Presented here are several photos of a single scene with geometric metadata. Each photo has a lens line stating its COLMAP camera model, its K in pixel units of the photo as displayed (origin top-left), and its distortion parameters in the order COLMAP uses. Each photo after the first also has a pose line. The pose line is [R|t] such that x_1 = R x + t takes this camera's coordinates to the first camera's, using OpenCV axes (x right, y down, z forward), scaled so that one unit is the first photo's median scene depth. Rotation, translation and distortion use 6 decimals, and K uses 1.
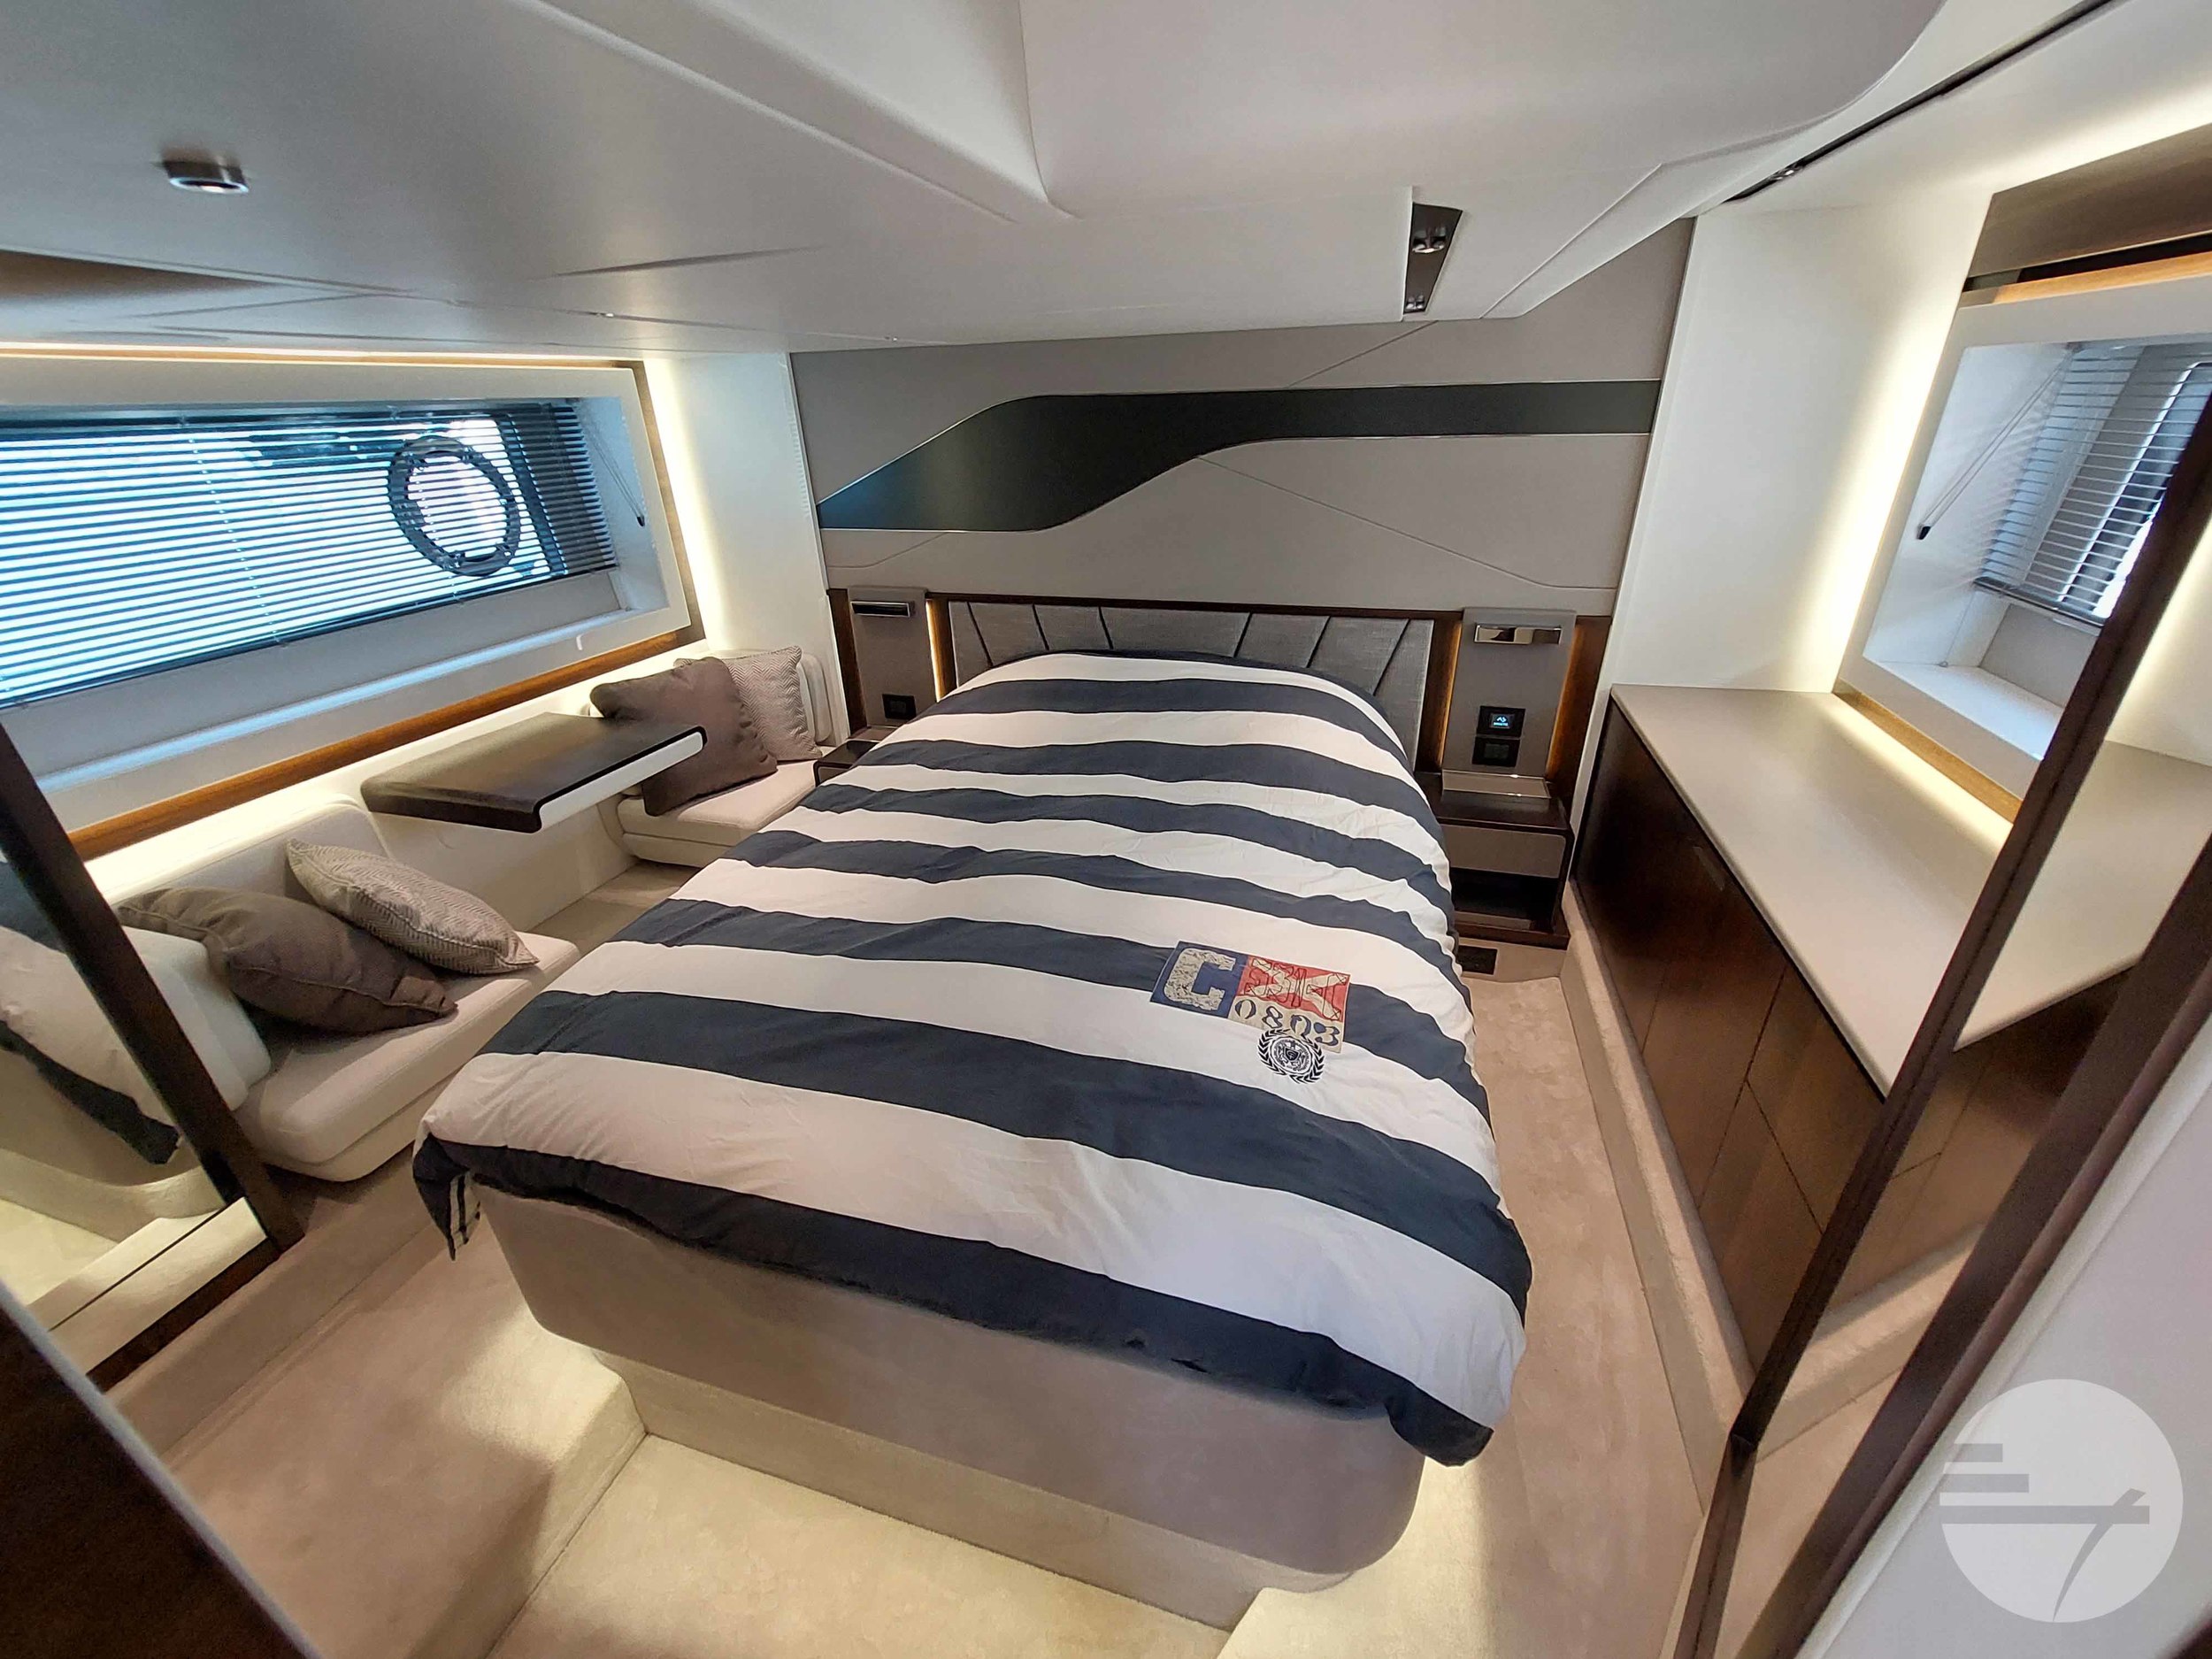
lens RADIAL K [[919.1, 0, 1090.3], [0, 919.1, 811.7], [0, 0, 1]] dist [0.019829, -0.011712]
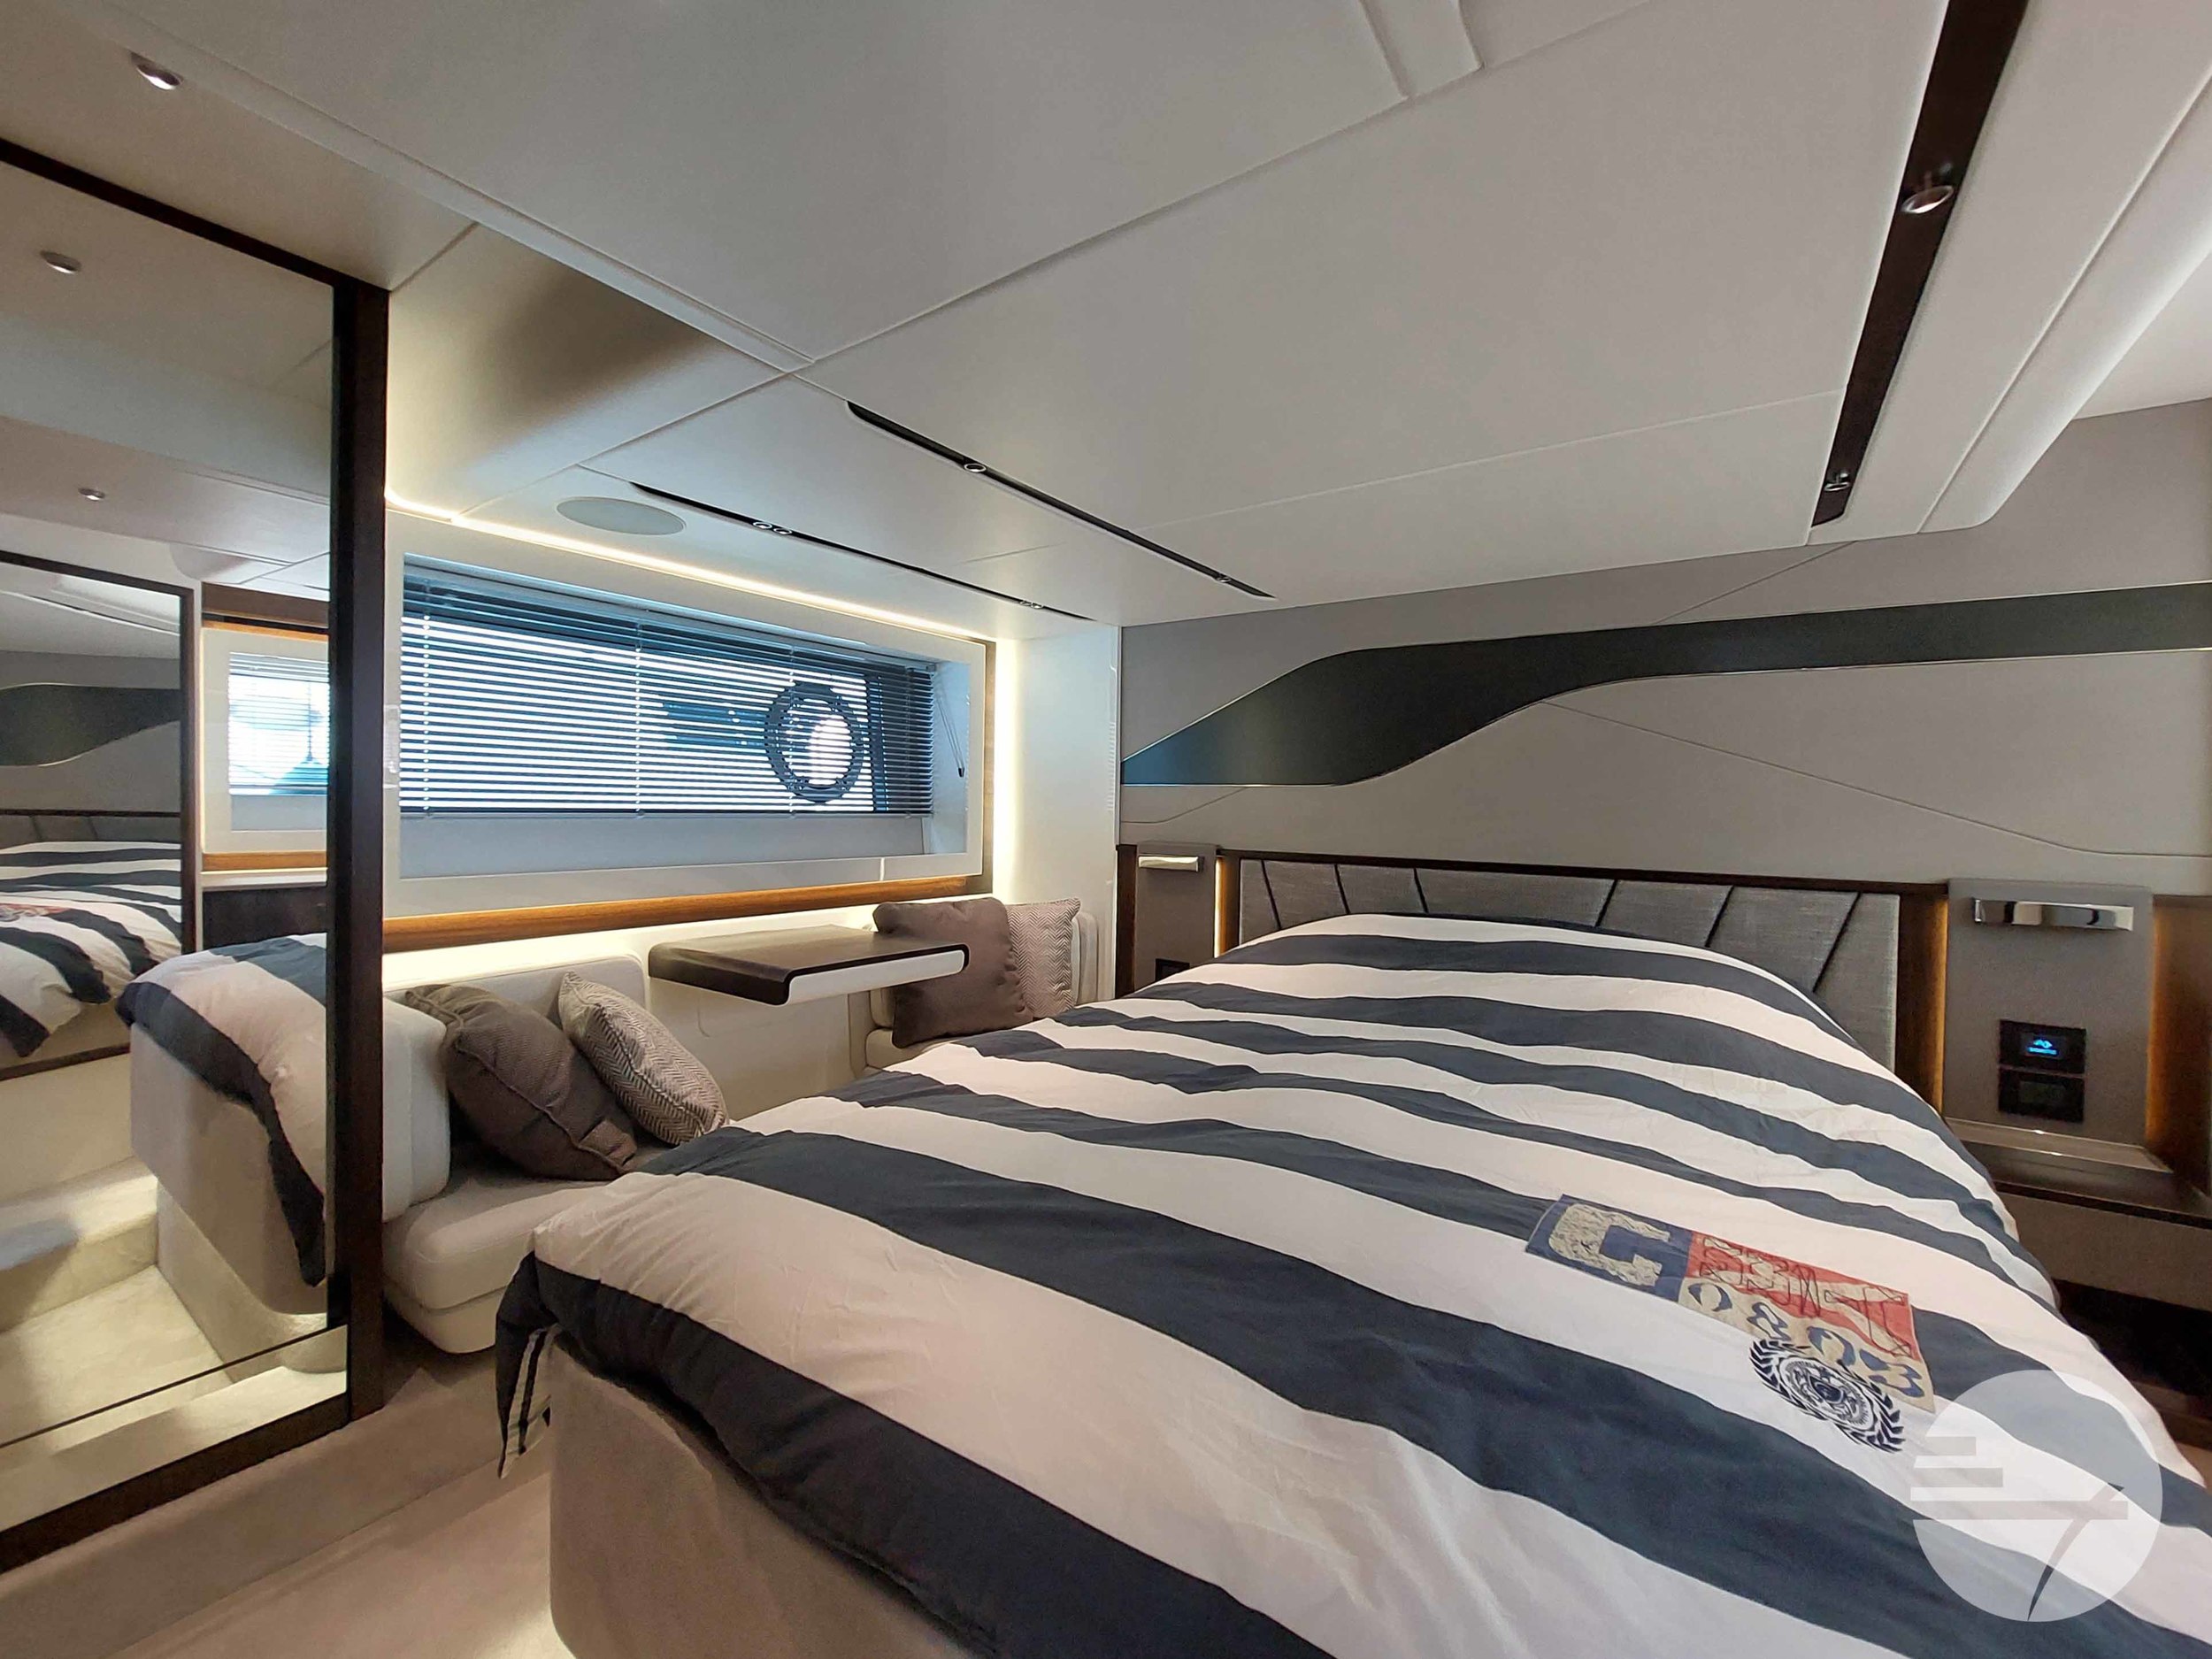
lens RADIAL K [[919.1, 0, 1090.3], [0, 919.1, 811.7], [0, 0, 1]] dist [0.019829, -0.011712]
pose [[0.951147, 0.056989, -0.303434, -0.028305], [-0.178669, 0.903125, -0.390440, 0.168592], [0.251788, 0.425580, 0.869186, 0.196825]]
